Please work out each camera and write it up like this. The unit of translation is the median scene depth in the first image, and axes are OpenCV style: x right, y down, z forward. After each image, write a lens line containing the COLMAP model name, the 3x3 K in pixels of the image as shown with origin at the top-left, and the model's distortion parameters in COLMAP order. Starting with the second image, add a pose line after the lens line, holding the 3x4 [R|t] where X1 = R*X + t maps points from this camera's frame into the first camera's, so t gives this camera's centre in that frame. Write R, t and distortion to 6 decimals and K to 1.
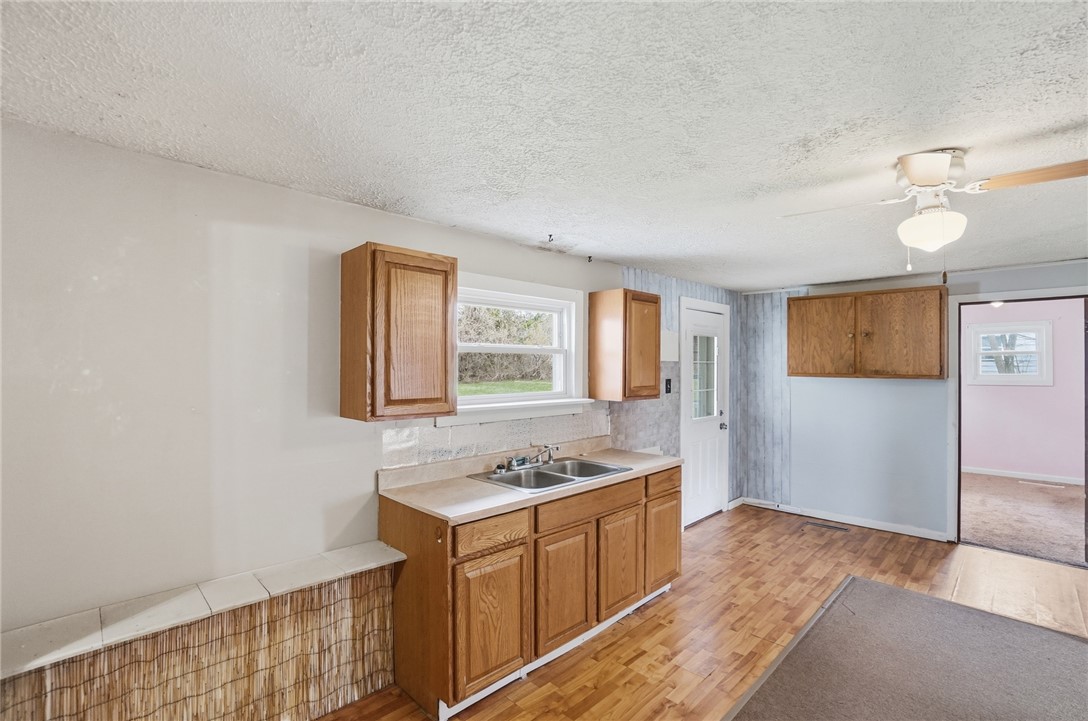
lens RADIAL K [[499.3, 0, 544.0], [0, 499.3, 360.5], [0, 0, 1]] dist [-0.022324, 0.000086]
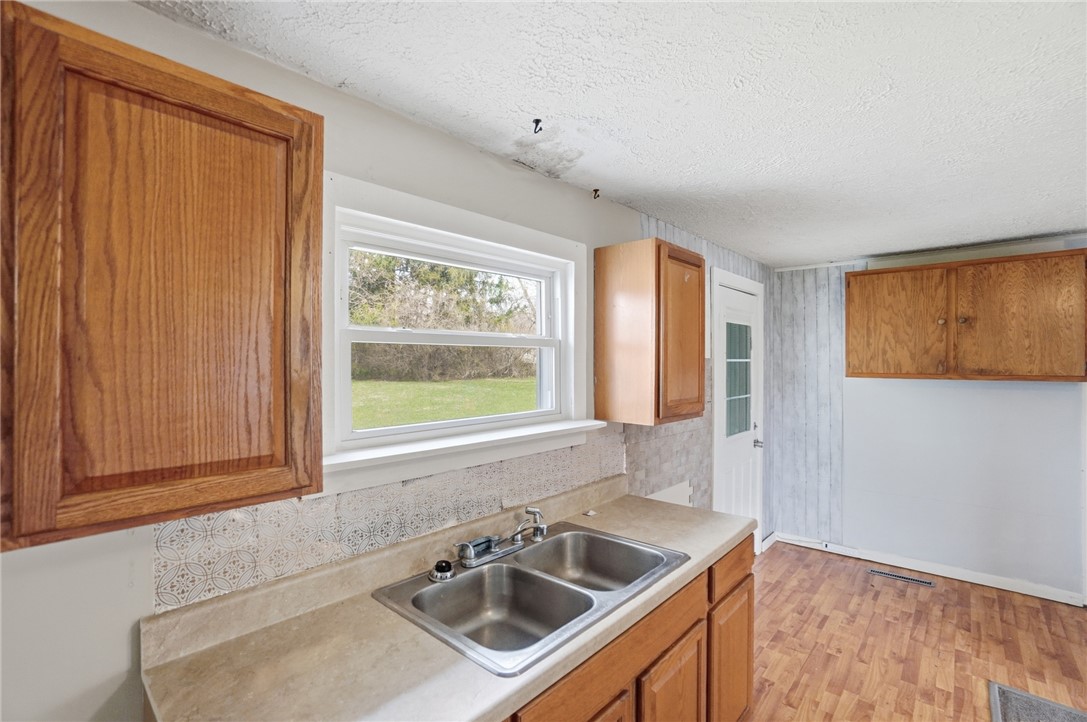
lens RADIAL K [[484.7, 0, 539.5], [0, 484.7, 357.3], [0, 0, 1]] dist [-0.063374, 0.022843]
pose [[0.998767, -0.005023, 0.049379, -0.008437], [0.005036, 0.999987, -0.000140, -0.000868], [-0.049378, 0.000389, 0.998780, 0.383077]]
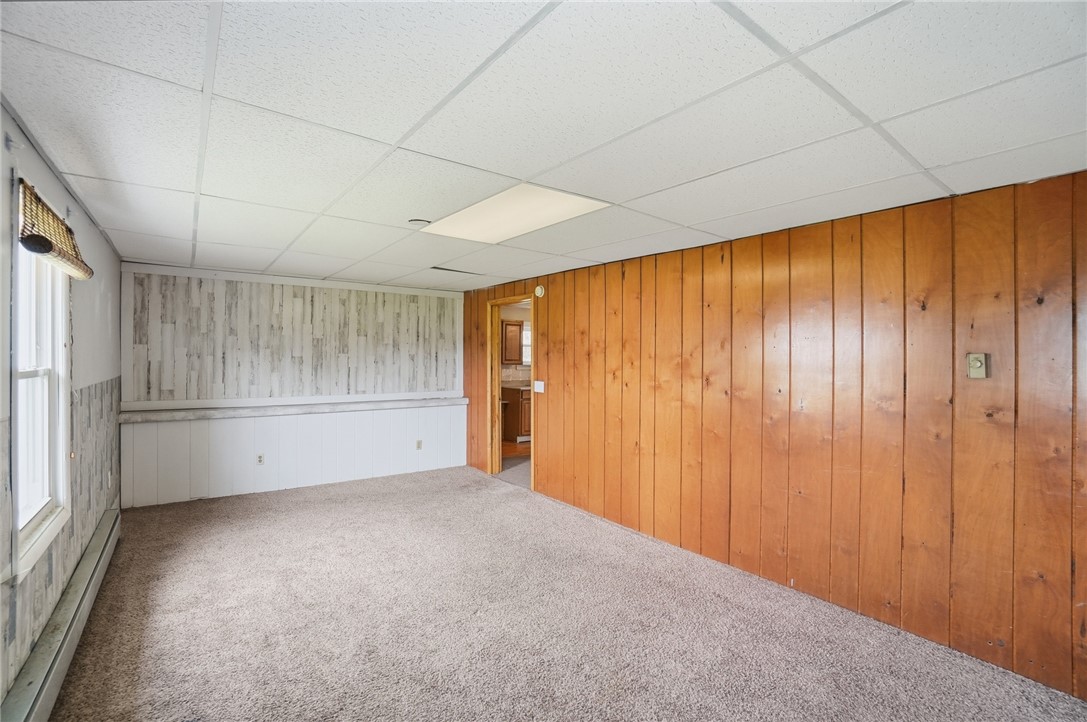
lens RADIAL K [[484.7, 0, 539.5], [0, 484.7, 357.3], [0, 0, 1]] dist [-0.063374, 0.022843]
pose [[0.989745, 0.013426, -0.142212, 0.279303], [-0.012242, 0.999883, 0.009197, 0.013646], [0.142319, -0.007362, 0.989793, -1.550100]]
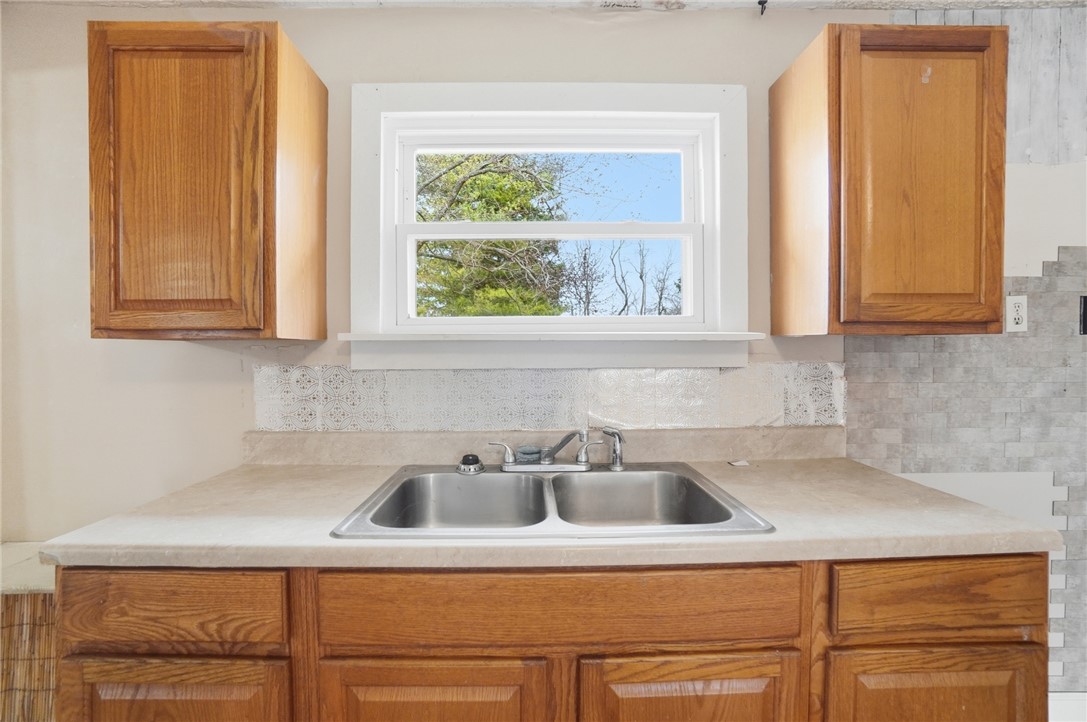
lens RADIAL K [[484.7, 0, 539.5], [0, 484.7, 357.3], [0, 0, 1]] dist [-0.063374, 0.022843]
pose [[0.723520, 0.003848, -0.690293, 0.217831], [0.015314, 0.999649, 0.021624, 0.079319], [0.690133, -0.026216, 0.723207, 0.540400]]
